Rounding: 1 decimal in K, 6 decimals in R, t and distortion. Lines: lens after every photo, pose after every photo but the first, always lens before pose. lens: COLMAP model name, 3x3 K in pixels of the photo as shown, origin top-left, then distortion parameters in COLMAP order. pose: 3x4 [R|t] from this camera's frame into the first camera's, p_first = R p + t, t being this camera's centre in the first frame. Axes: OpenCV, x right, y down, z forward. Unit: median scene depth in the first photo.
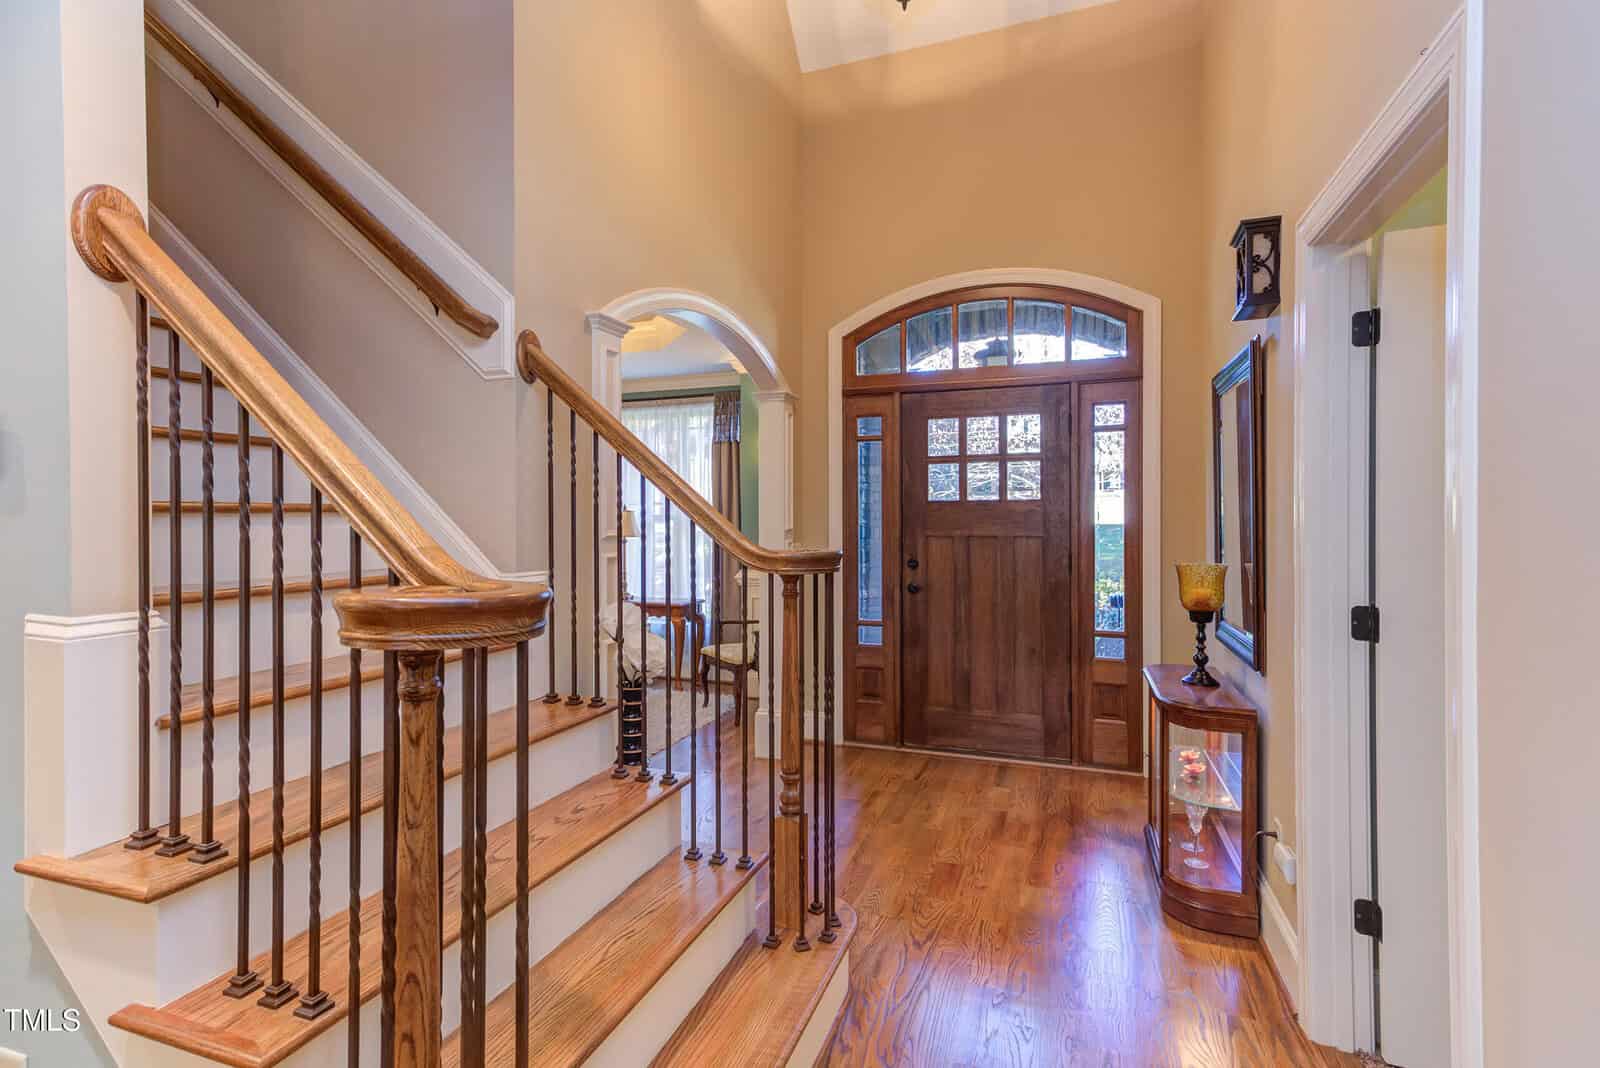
lens RADIAL K [[775.0, 0, 784.7], [0, 775.0, 519.3], [0, 0, 1]] dist [-0.000956, -0.000014]
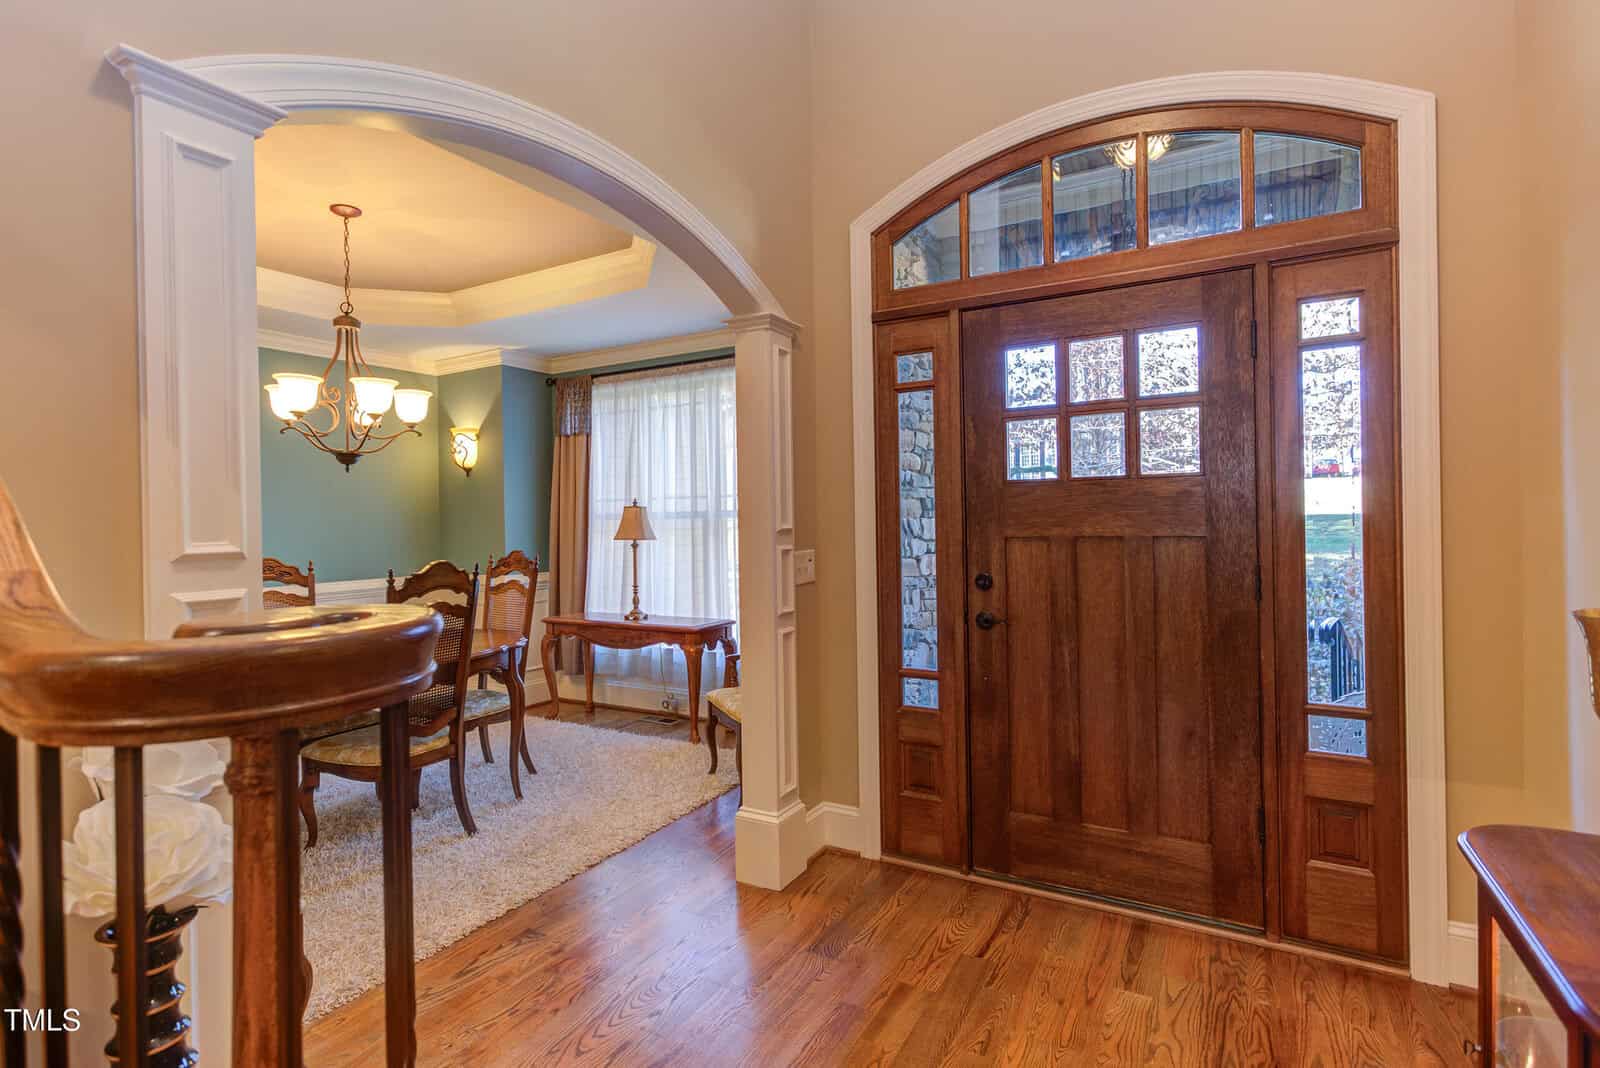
lens RADIAL K [[774.8, 0, 801.7], [0, 774.8, 524.0], [0, 0, 1]] dist [-0.001771, 0.000021]
pose [[0.988537, -0.016166, -0.150109, 0.118965], [0.017654, 0.999807, 0.008581, 0.002782], [0.149942, -0.011133, 0.988632, 0.374932]]
